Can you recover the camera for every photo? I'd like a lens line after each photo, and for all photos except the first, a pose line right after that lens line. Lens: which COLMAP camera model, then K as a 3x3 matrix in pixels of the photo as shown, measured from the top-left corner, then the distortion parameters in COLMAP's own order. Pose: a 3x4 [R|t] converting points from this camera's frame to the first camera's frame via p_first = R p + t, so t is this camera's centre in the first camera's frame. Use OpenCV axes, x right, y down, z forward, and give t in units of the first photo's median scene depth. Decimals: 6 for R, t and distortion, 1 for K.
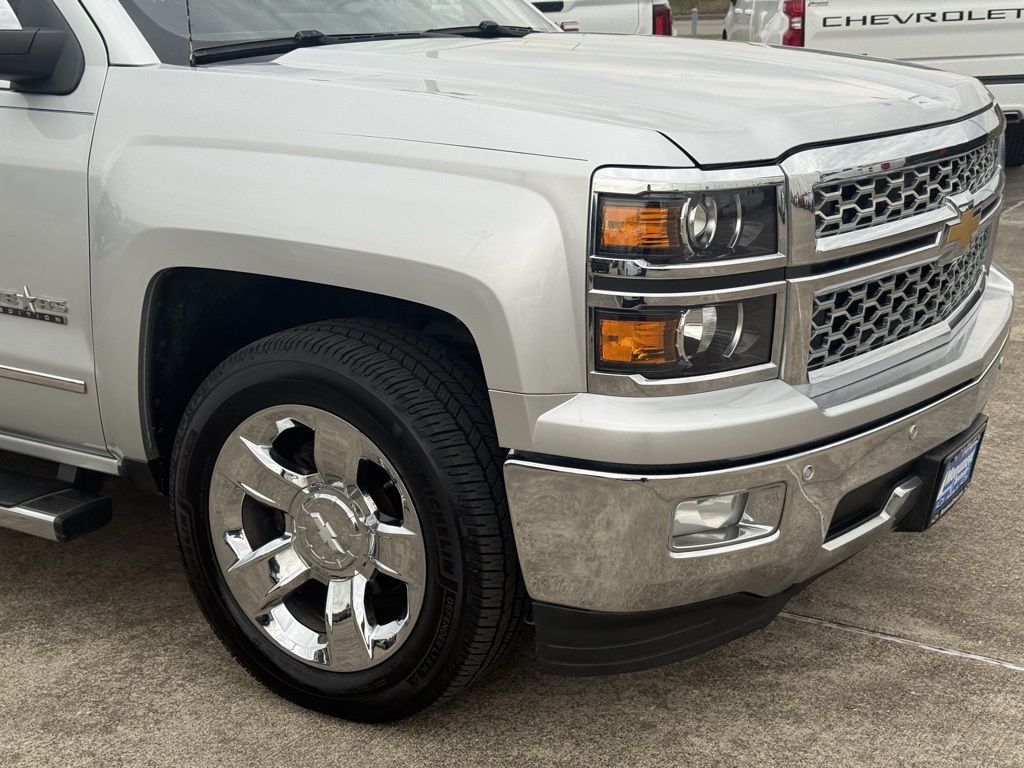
lens RADIAL K [[1416.9, 0, 513.2], [0, 1416.9, 399.2], [0, 0, 1]] dist [0.199820, -0.413899]
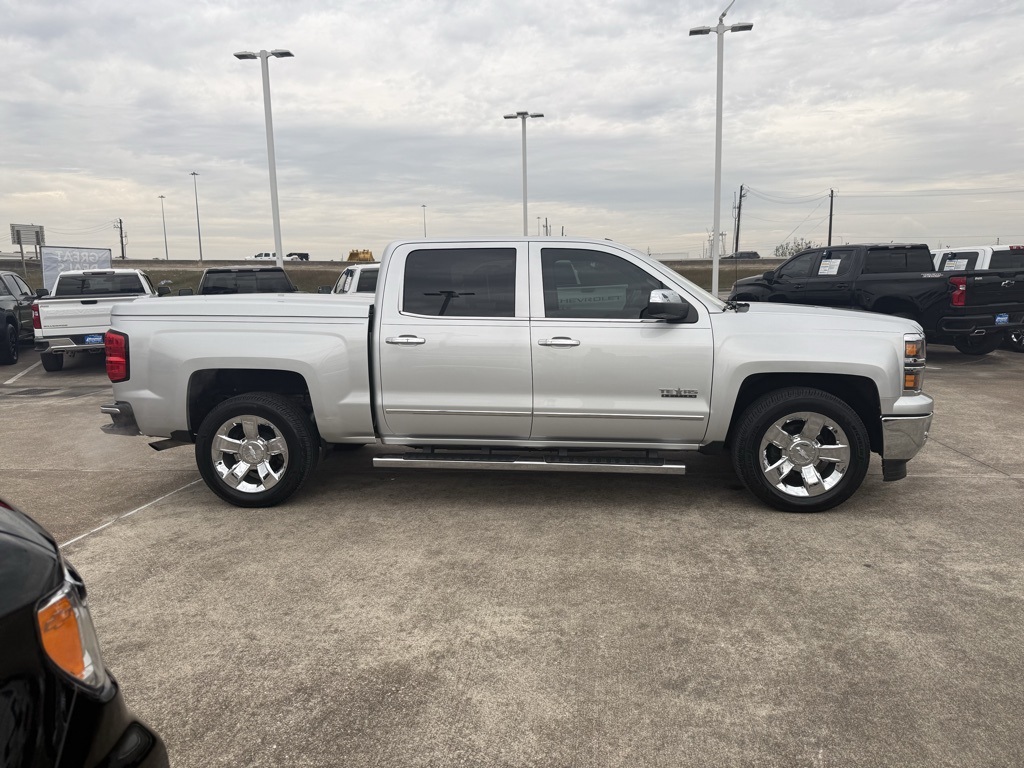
lens RADIAL K [[712.3, 0, 512.0], [0, 712.3, 384.0], [0, 0, 1]] dist [0.093507, -0.118559]
pose [[0.897500, -0.060240, 0.436881, -1.470808], [0.121551, 0.986047, -0.113744, 0.048909], [-0.423933, 0.155188, 0.892299, -0.197868]]
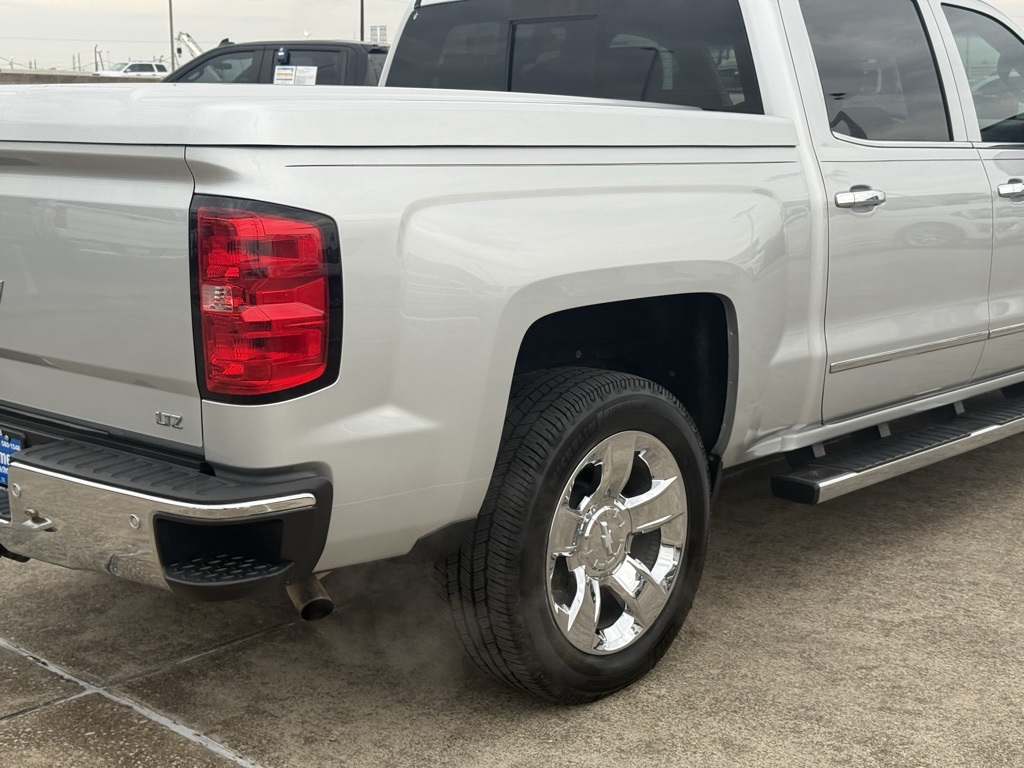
lens RADIAL K [[1416.6, 0, 518.9], [0, 1416.6, 374.3], [0, 0, 1]] dist [0.137721, -0.028602]
pose [[0.165780, -0.162414, 0.972697, -2.496495], [0.262574, 0.958009, 0.115210, -0.376244], [-0.950564, 0.236306, 0.201464, 1.533490]]
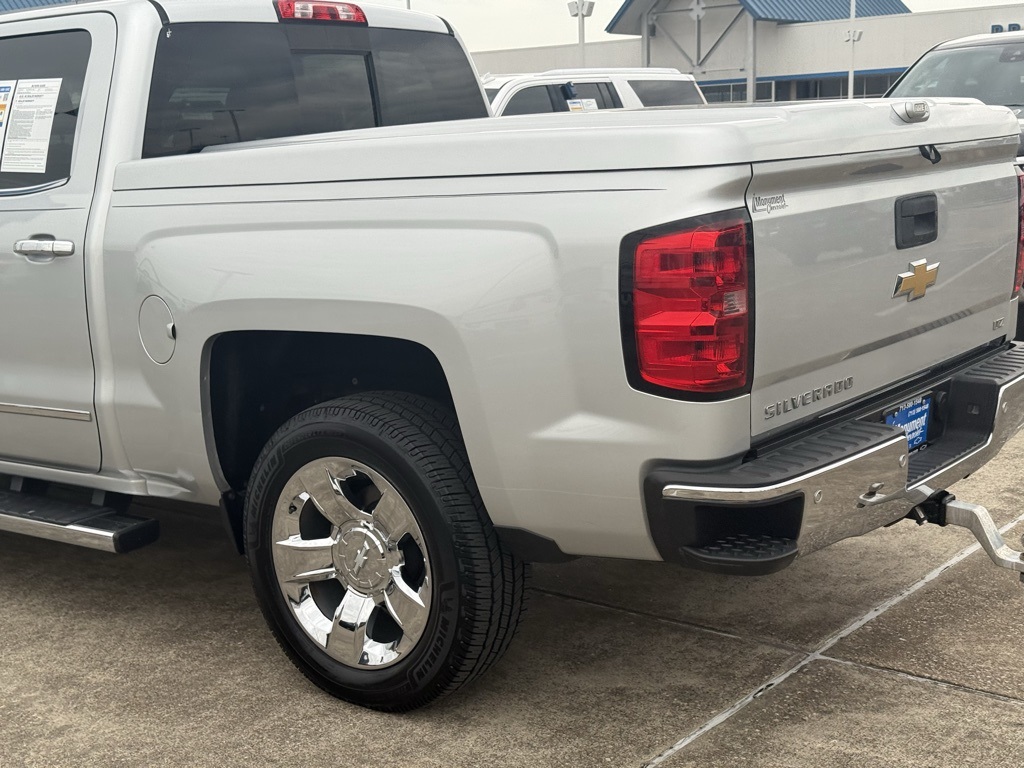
lens RADIAL K [[1416.9, 0, 513.2], [0, 1416.9, 399.2], [0, 0, 1]] dist [0.199820, -0.413899]
pose [[-0.995591, 0.042405, 0.083670, -1.158695], [0.075103, 0.894764, 0.440178, -0.931630], [-0.056199, 0.444521, -0.894004, 3.416142]]
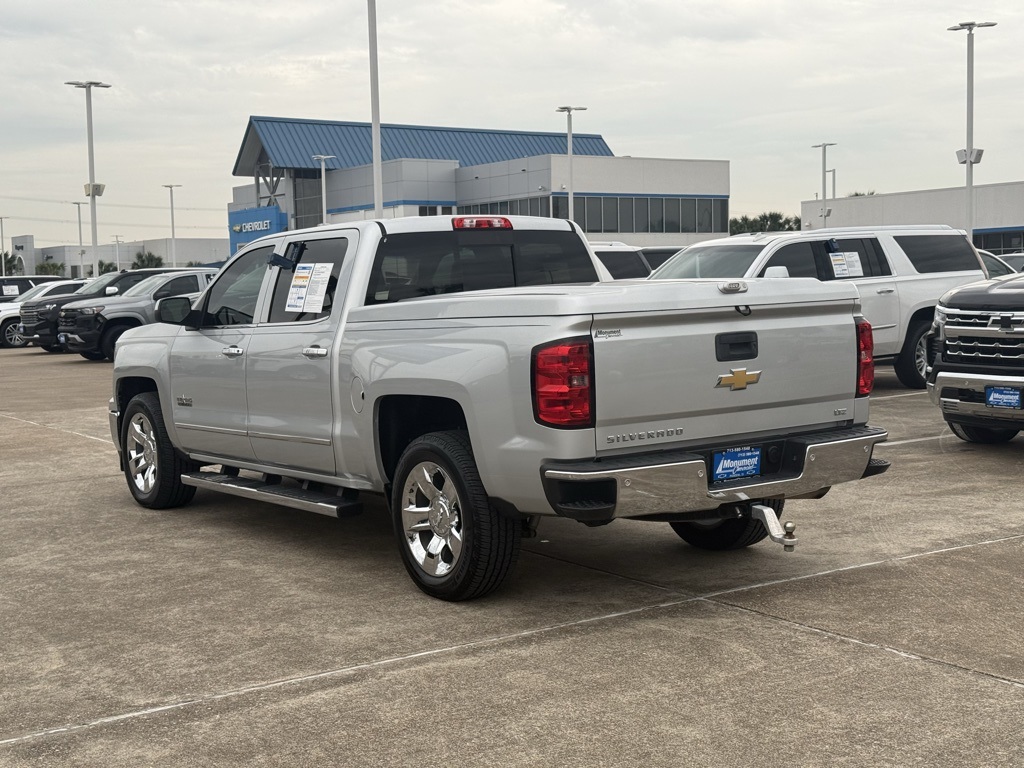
lens RADIAL K [[1416.9, 0, 513.2], [0, 1416.9, 399.2], [0, 0, 1]] dist [0.199820, -0.413899]
pose [[-0.926040, 0.016931, 0.377046, -1.957407], [0.147792, 0.935485, 0.320976, -1.197651], [-0.347287, 0.352961, -0.868798, 4.342987]]
